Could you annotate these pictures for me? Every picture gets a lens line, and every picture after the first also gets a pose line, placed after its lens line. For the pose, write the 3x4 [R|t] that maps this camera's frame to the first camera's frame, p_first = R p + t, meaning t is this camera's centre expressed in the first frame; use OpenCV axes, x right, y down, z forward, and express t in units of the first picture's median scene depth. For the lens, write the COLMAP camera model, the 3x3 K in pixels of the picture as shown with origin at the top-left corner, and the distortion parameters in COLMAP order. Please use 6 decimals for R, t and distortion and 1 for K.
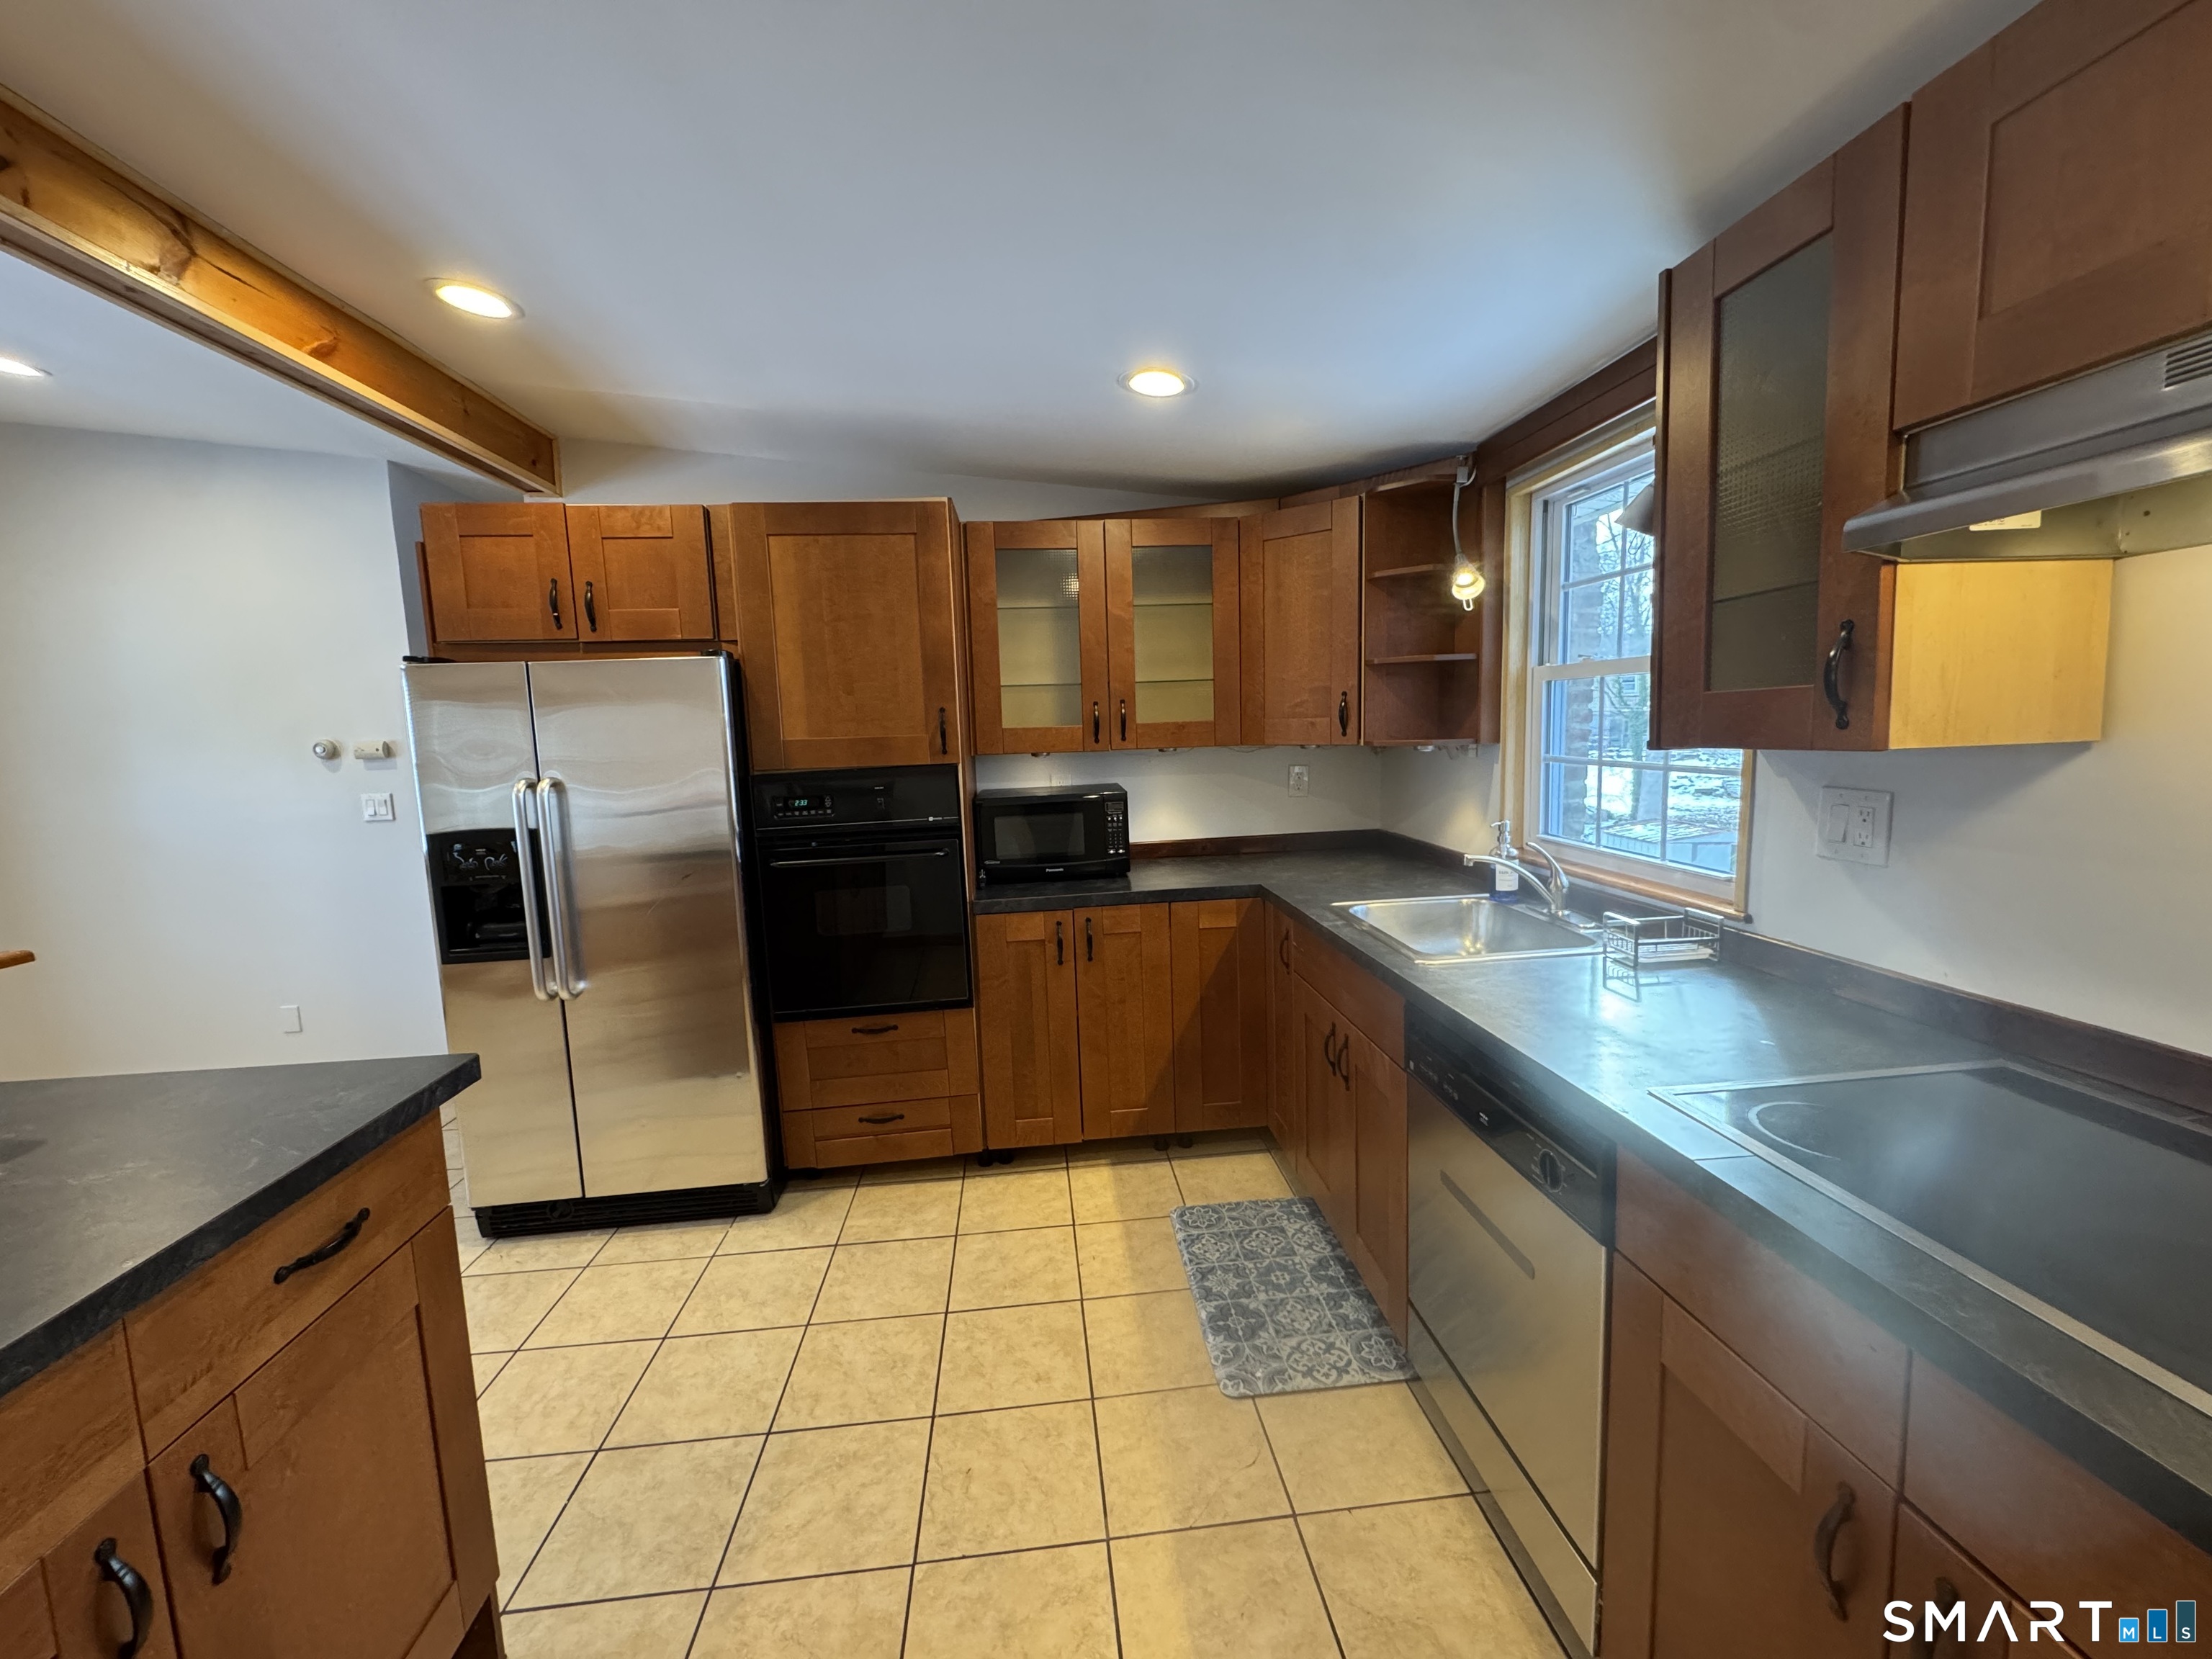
lens RADIAL K [[878.5, 0, 1103.5], [0, 878.5, 826.3], [0, 0, 1]] dist [-0.002492, 0.000744]
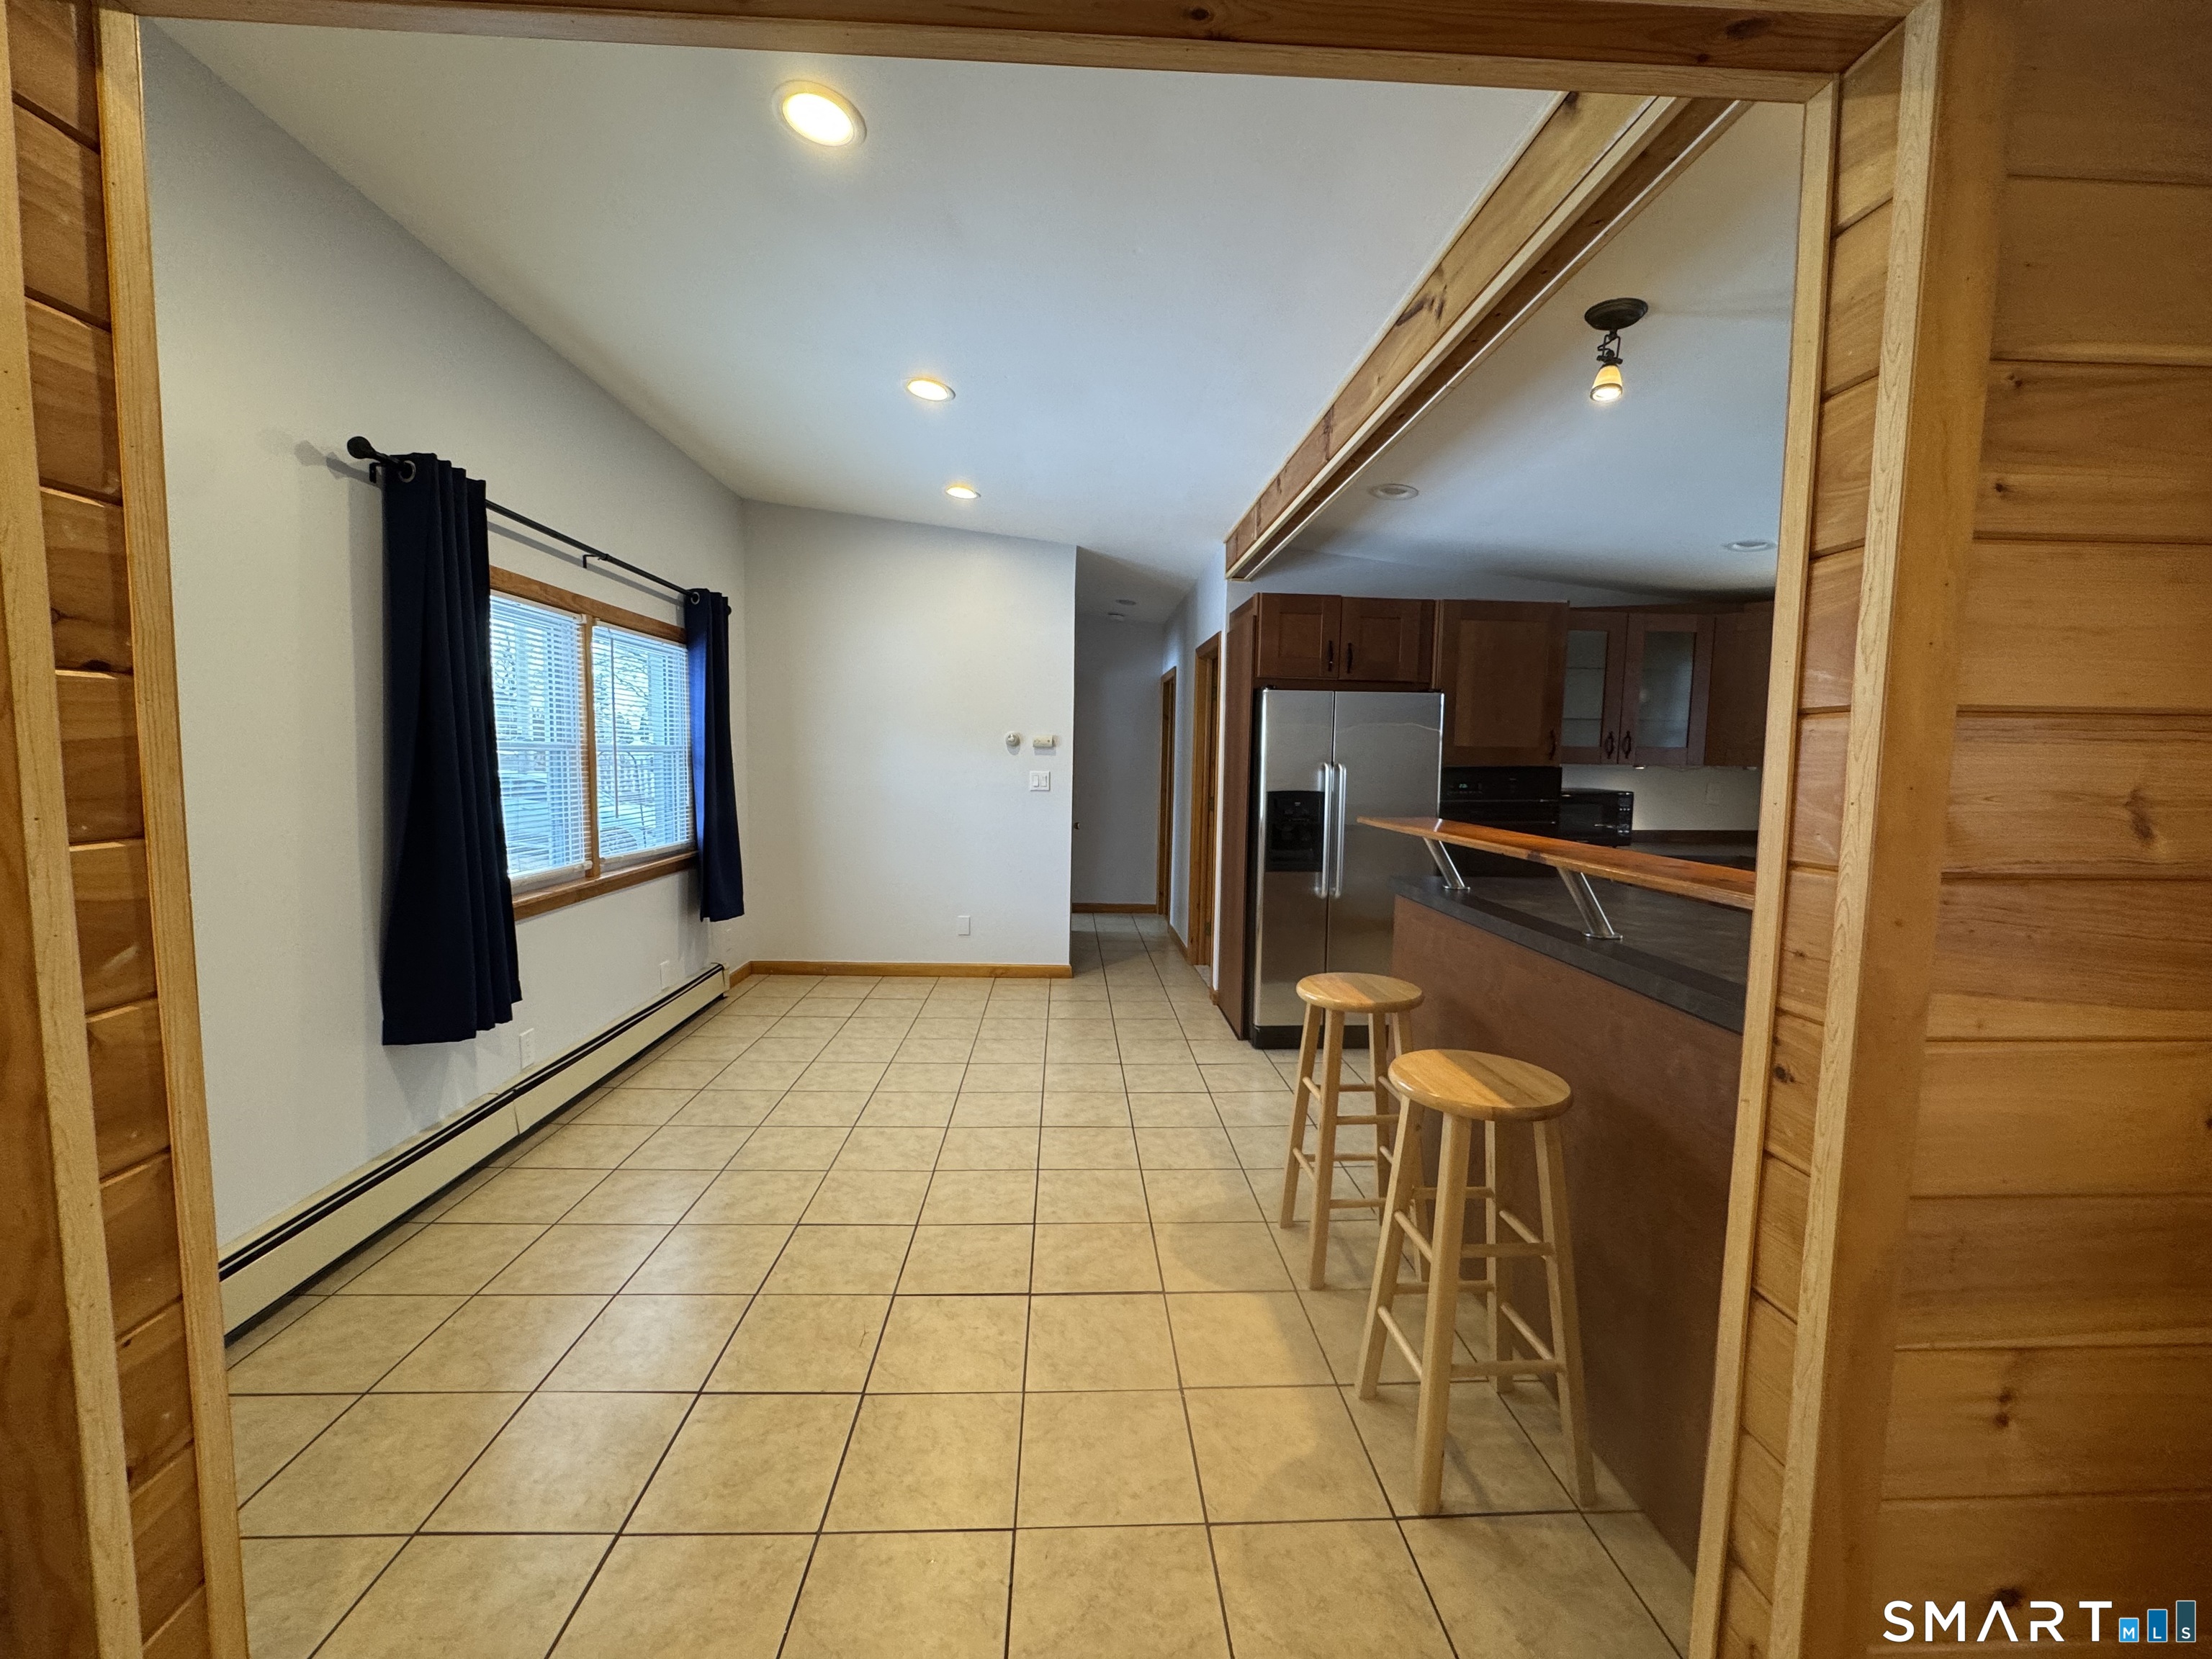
lens RADIAL K [[878.5, 0, 1107.8], [0, 878.5, 827.6], [0, 0, 1]] dist [-0.002492, 0.000744]
pose [[0.997636, 0.052415, -0.044435, -0.946589], [-0.053864, 0.998034, -0.032059, 0.138173], [0.042667, 0.034376, 0.998498, -0.633051]]
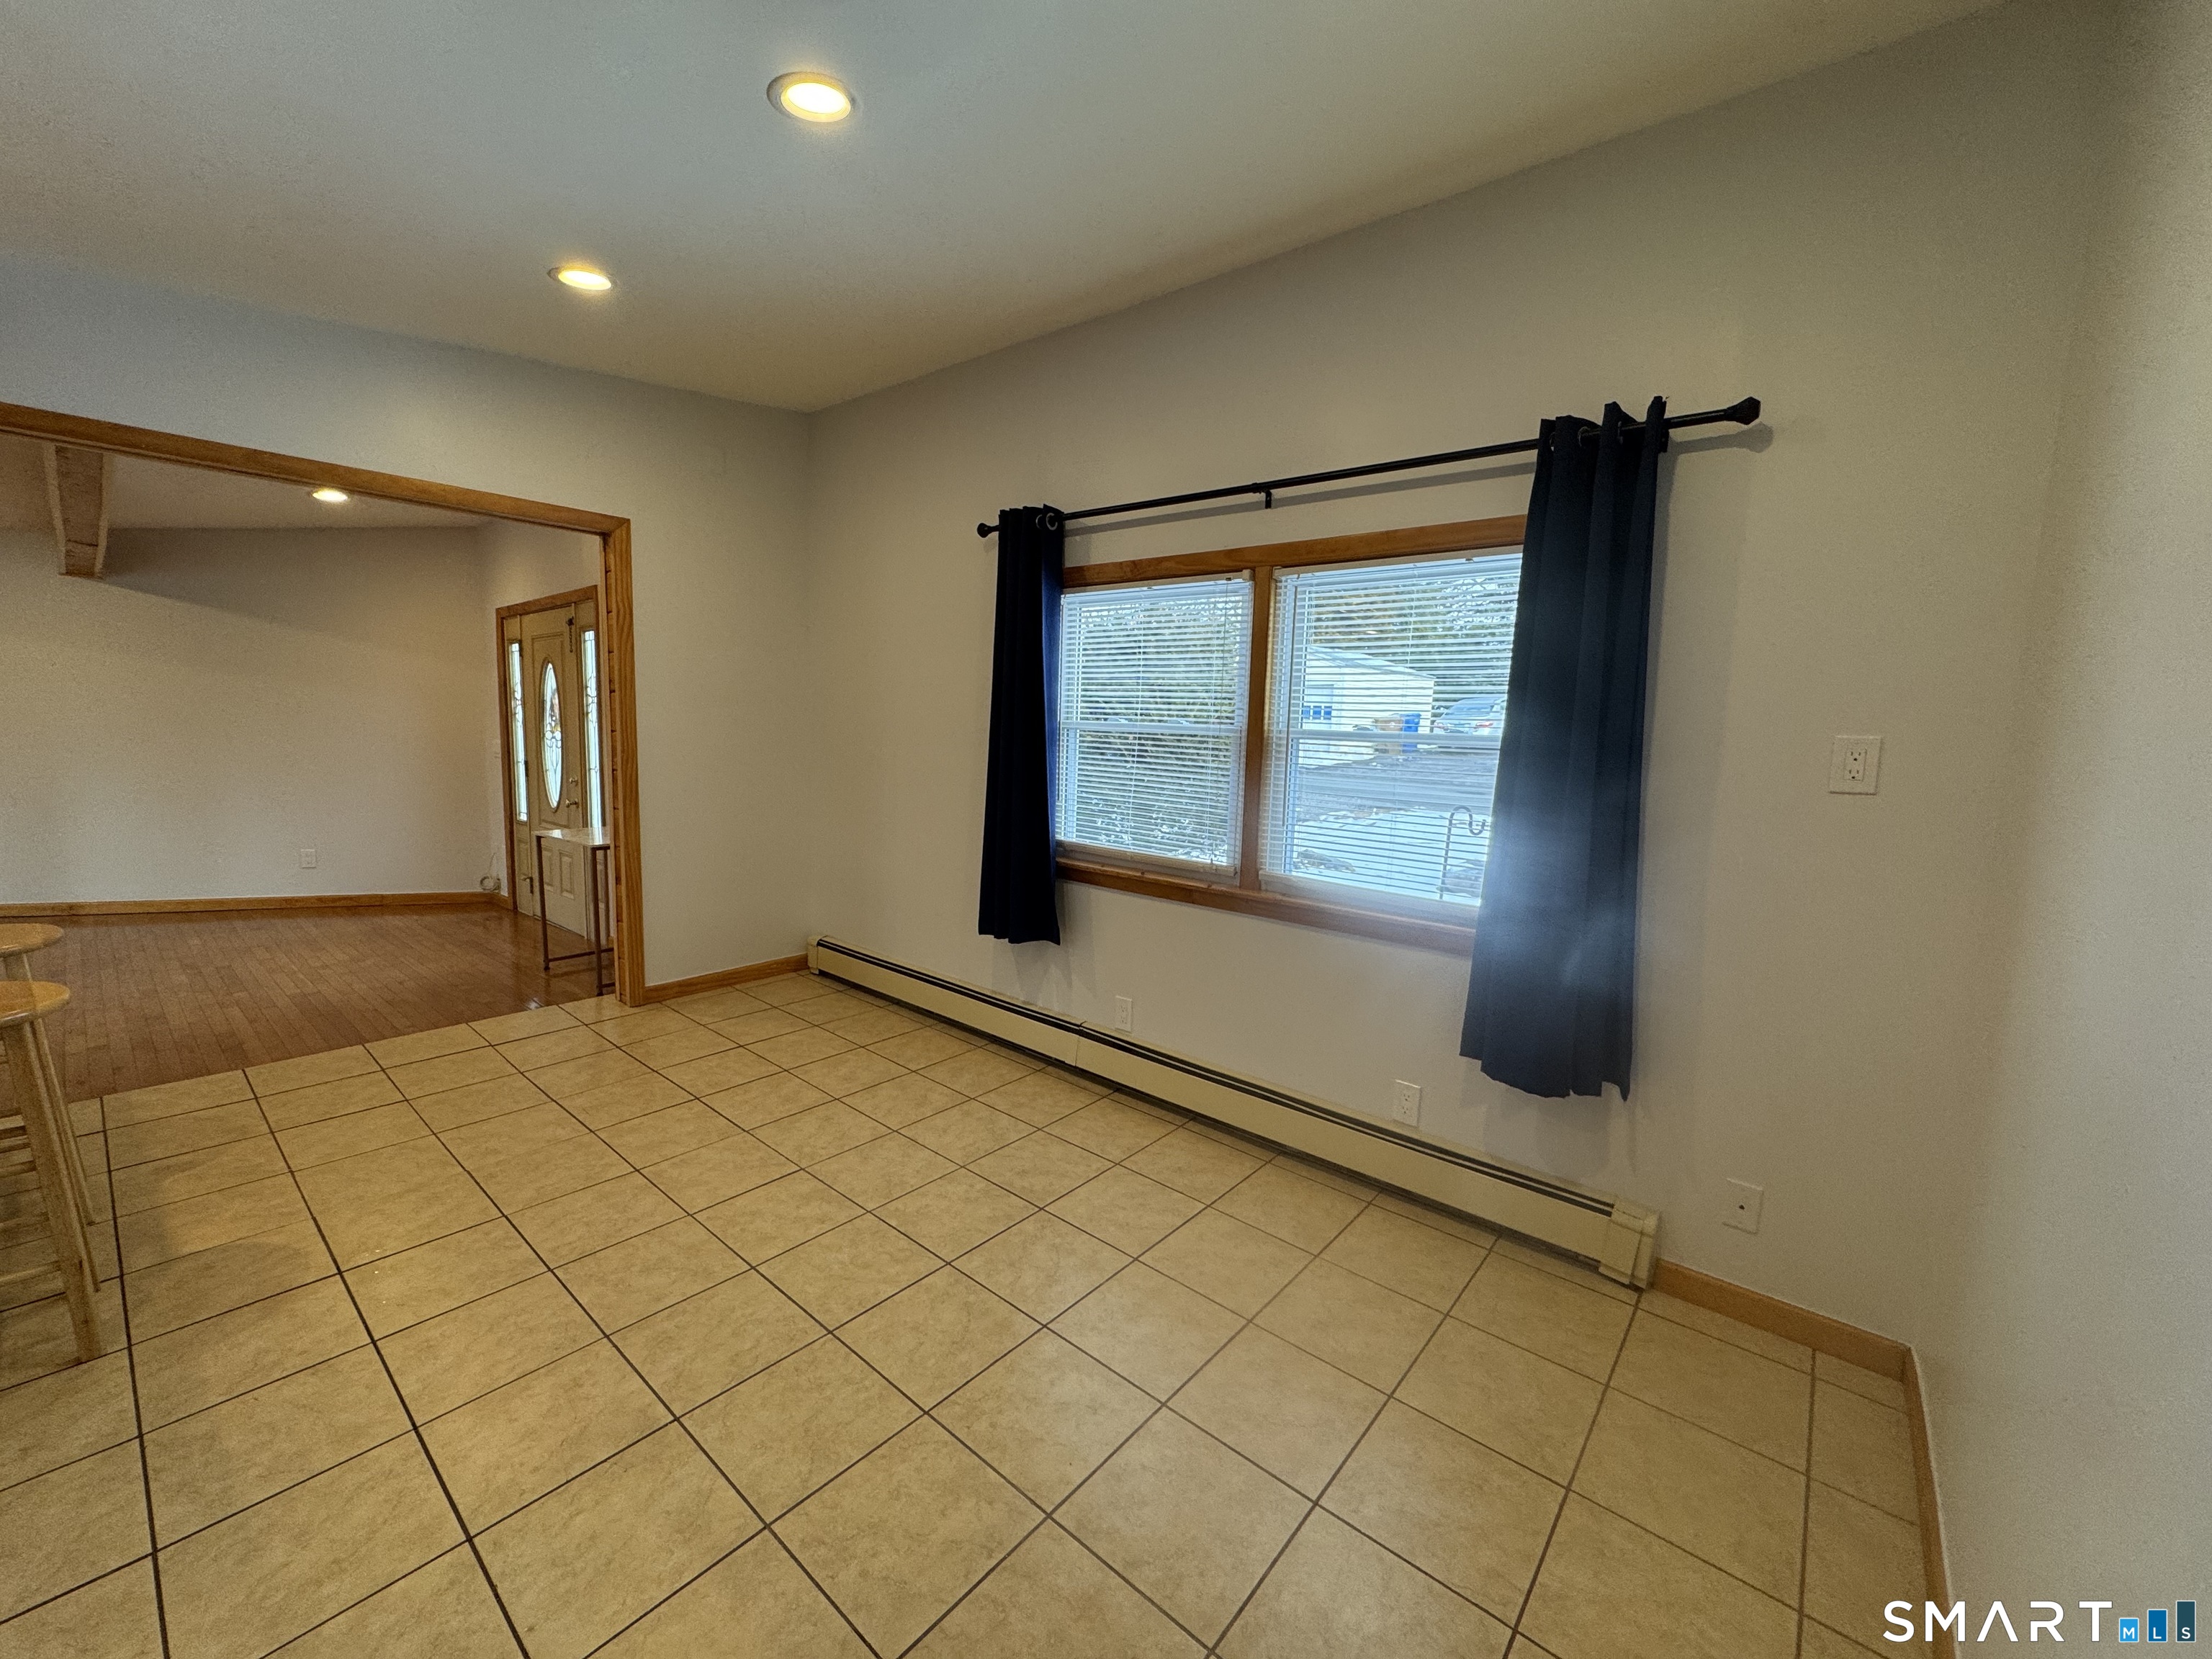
lens RADIAL K [[878.5, 0, 1101.3], [0, 878.5, 826.6], [0, 0, 1]] dist [-0.002492, 0.000744]
pose [[-0.714886, 0.090358, -0.693379, -0.896131], [-0.094173, 0.970140, 0.223518, -0.104352], [0.692871, 0.225087, -0.685030, 1.370973]]
